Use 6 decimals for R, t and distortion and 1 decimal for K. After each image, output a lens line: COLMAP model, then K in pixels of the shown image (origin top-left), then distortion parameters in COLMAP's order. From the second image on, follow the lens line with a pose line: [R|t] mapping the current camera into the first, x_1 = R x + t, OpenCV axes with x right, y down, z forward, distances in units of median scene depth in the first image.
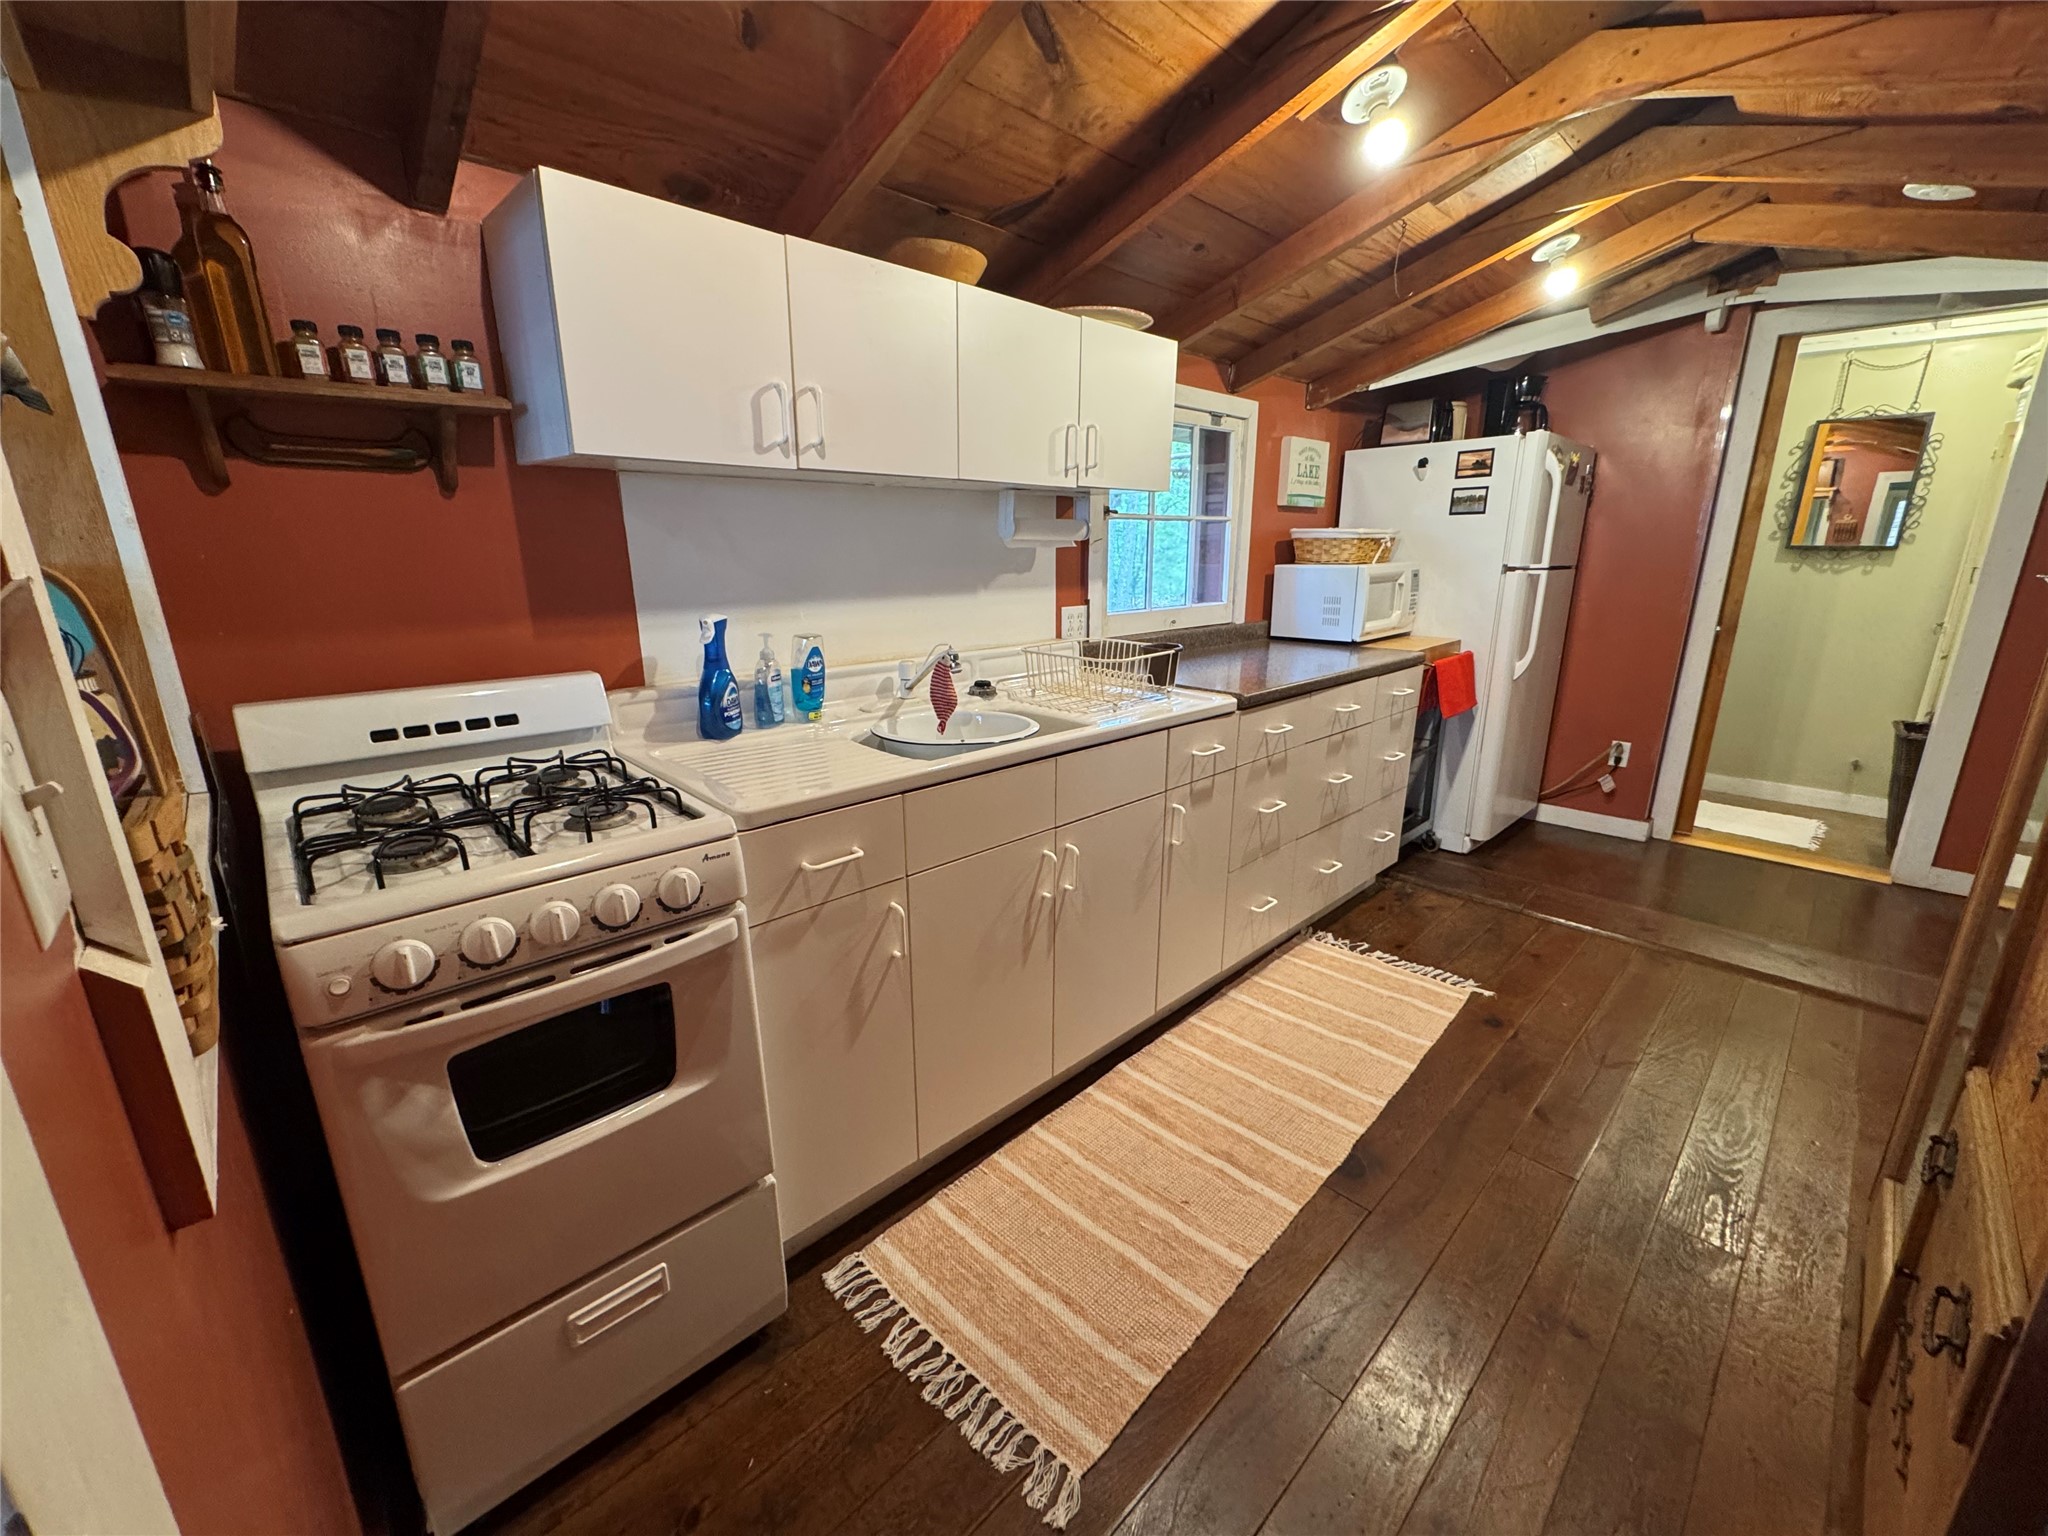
lens RADIAL K [[812.6, 0, 1022.6], [0, 812.6, 769.3], [0, 0, 1]] dist [-0.002812, 0.000114]
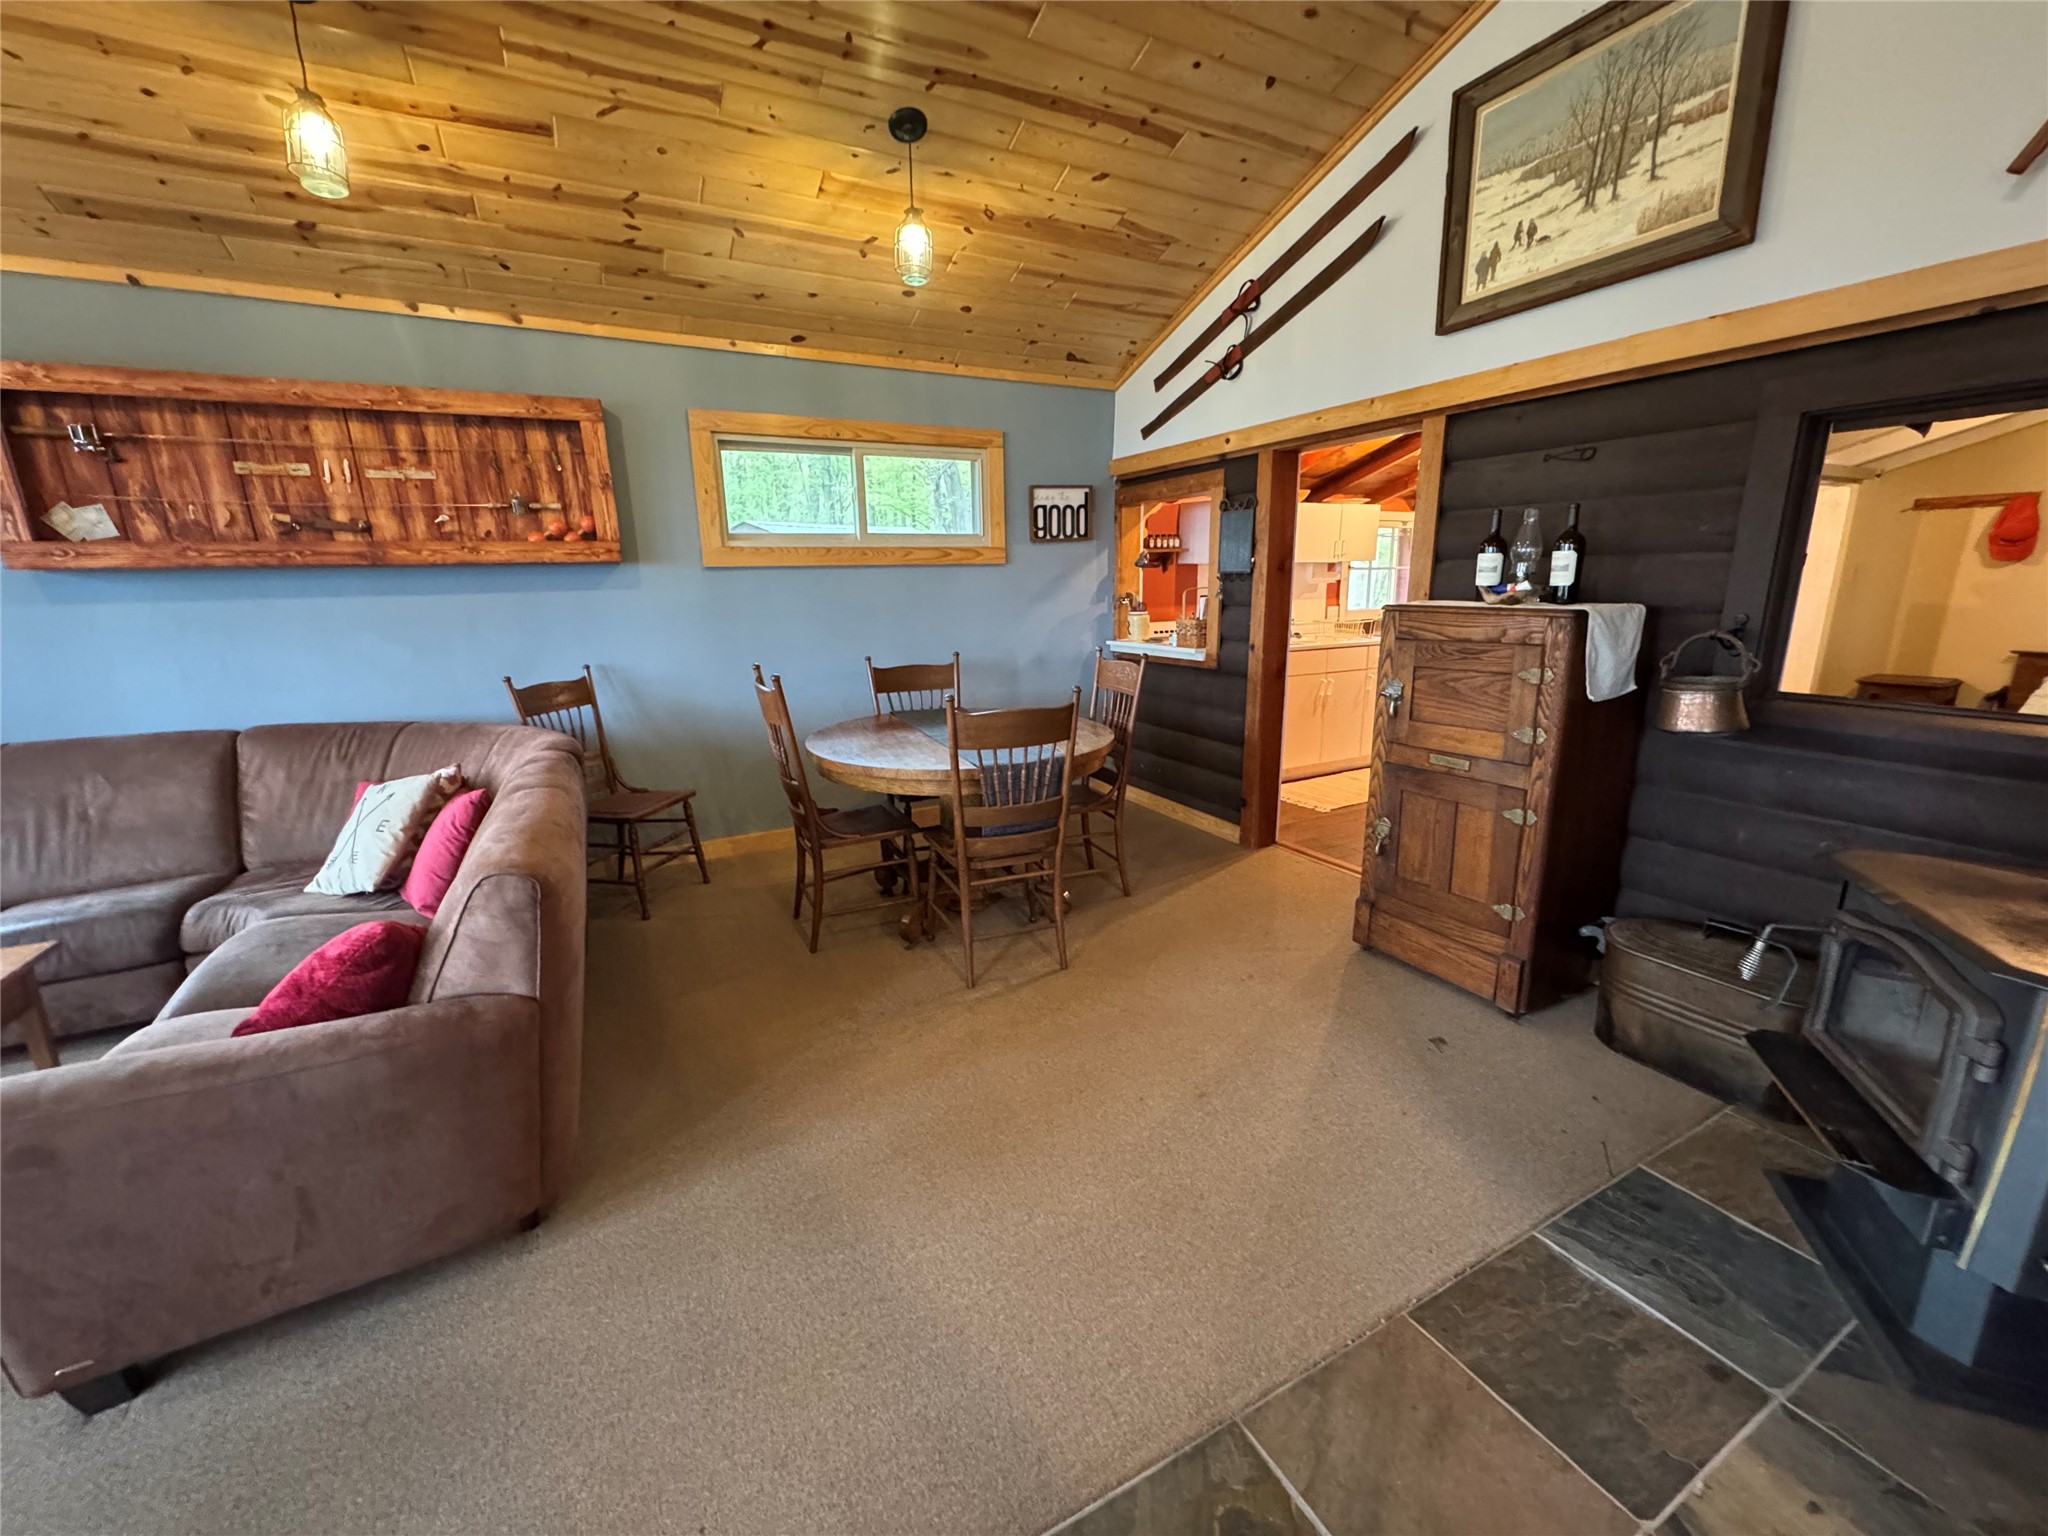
lens RADIAL K [[812.6, 0, 1022.6], [0, 812.6, 769.3], [0, 0, 1]] dist [-0.002812, 0.000114]
pose [[0.961273, 0.049118, -0.271185, -0.210219], [-0.057125, 0.998131, -0.021704, 0.560271], [0.269612, 0.036355, 0.962283, -2.256624]]
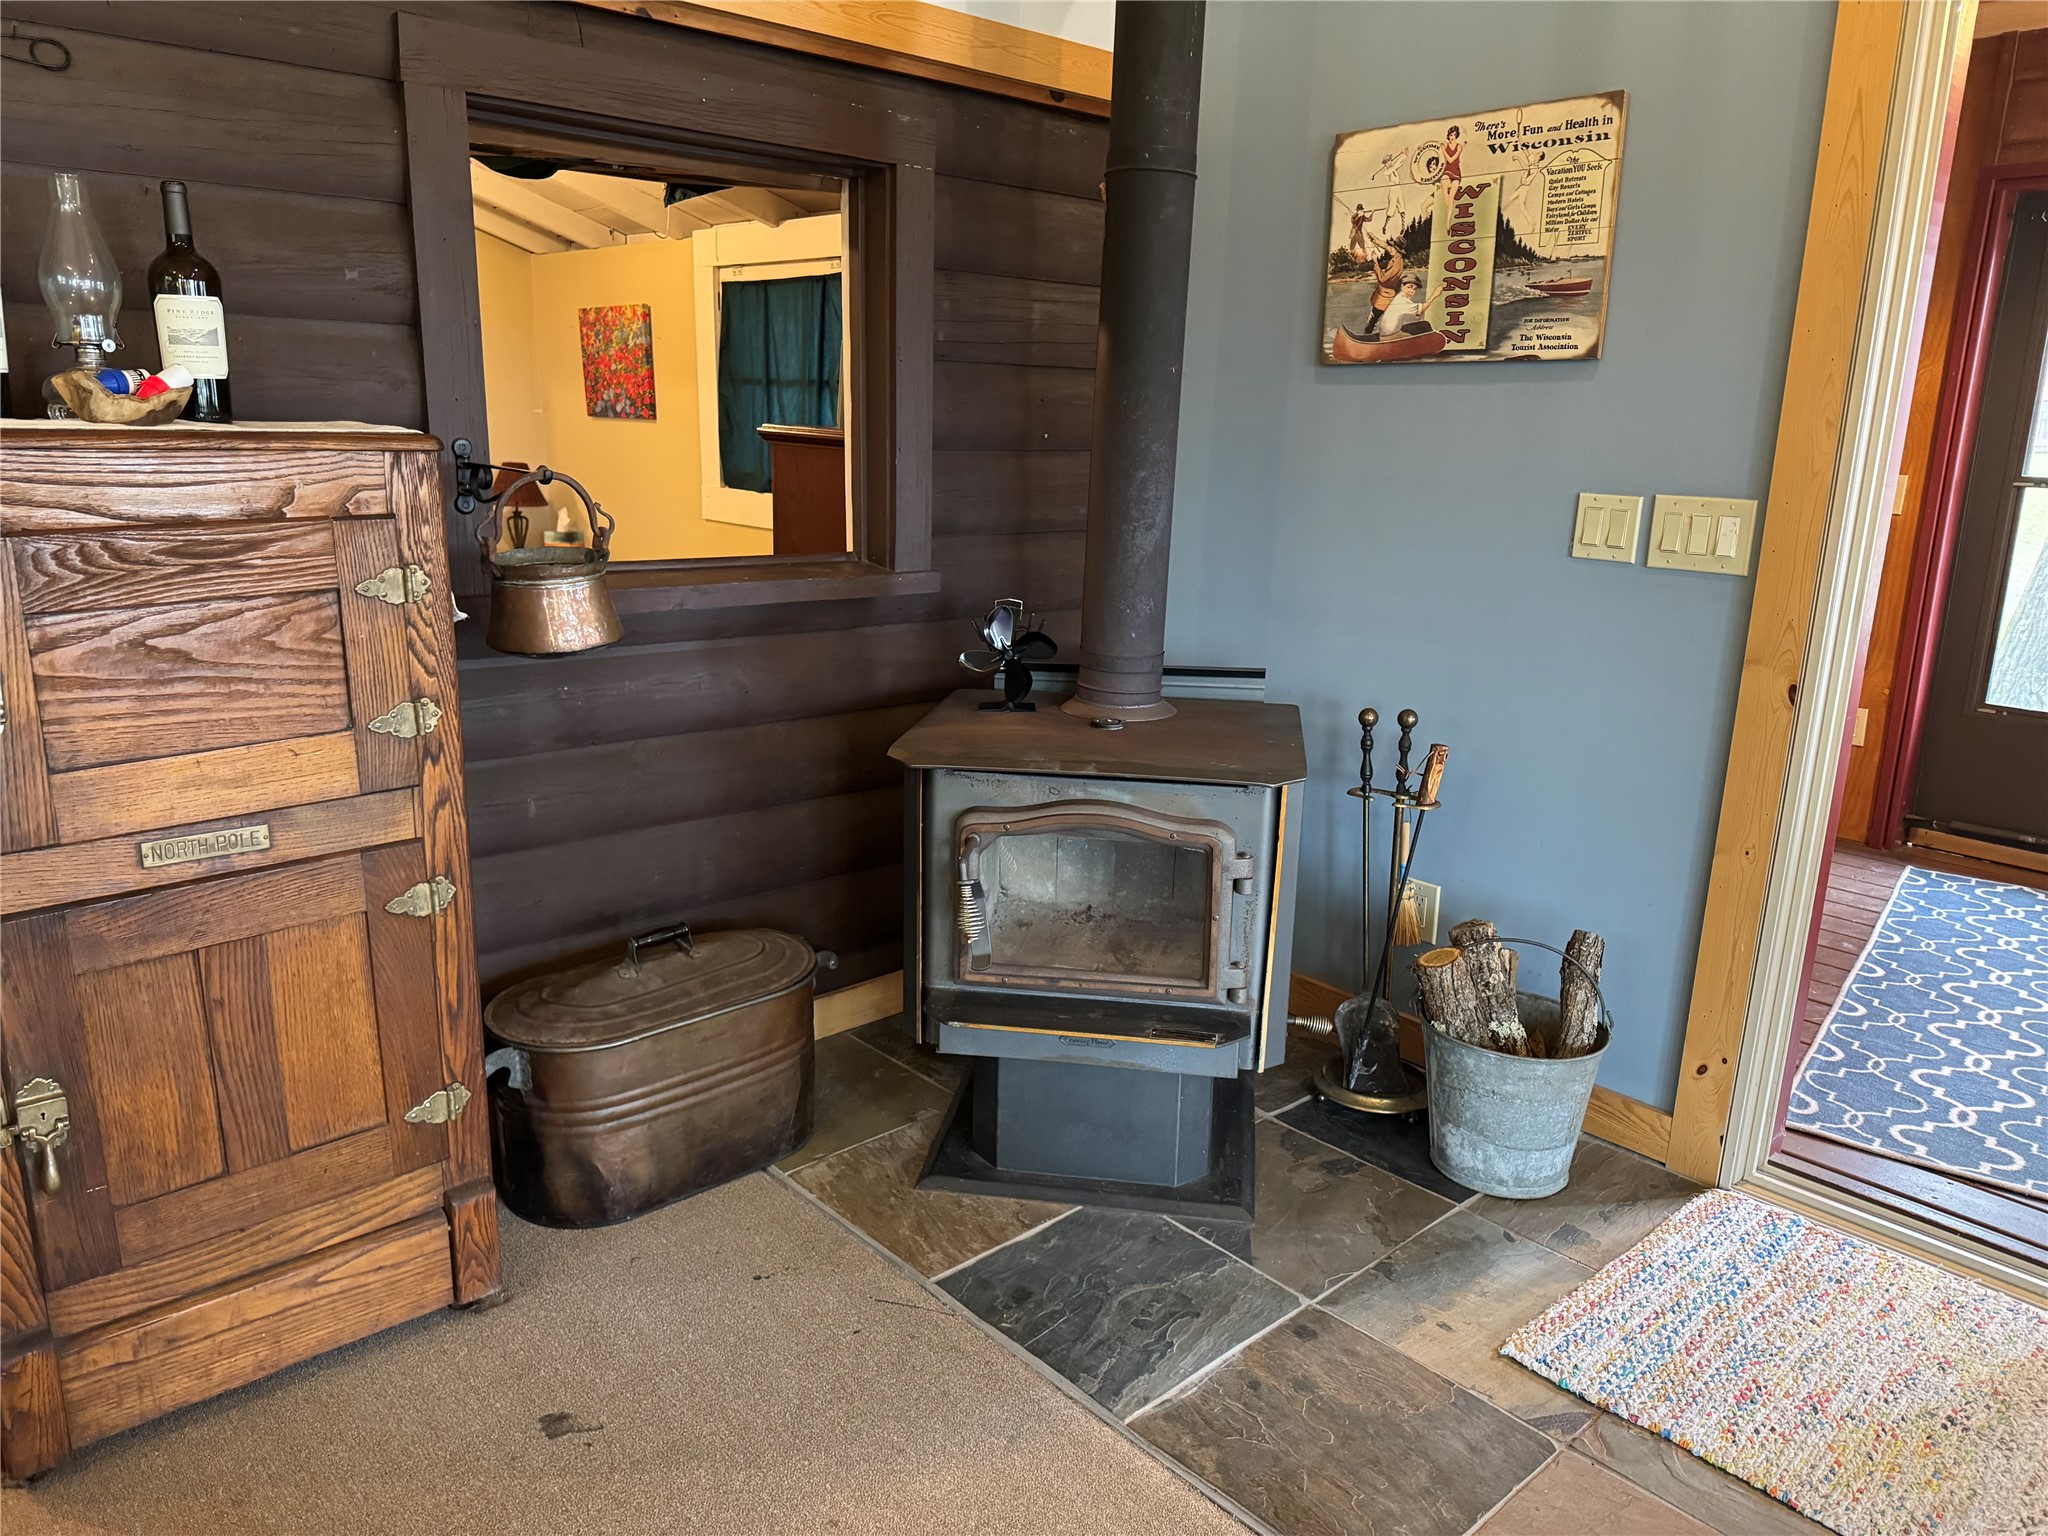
lens RADIAL K [[1457.6, 0, 1024.2], [0, 1457.6, 773.7], [0, 0, 1]] dist [0.049199, -0.055319]
pose [[0.037816, -0.242300, 0.969464, -0.804005], [0.238487, 0.944313, 0.226711, 0.331466], [-0.970409, 0.222631, 0.093496, -1.288984]]
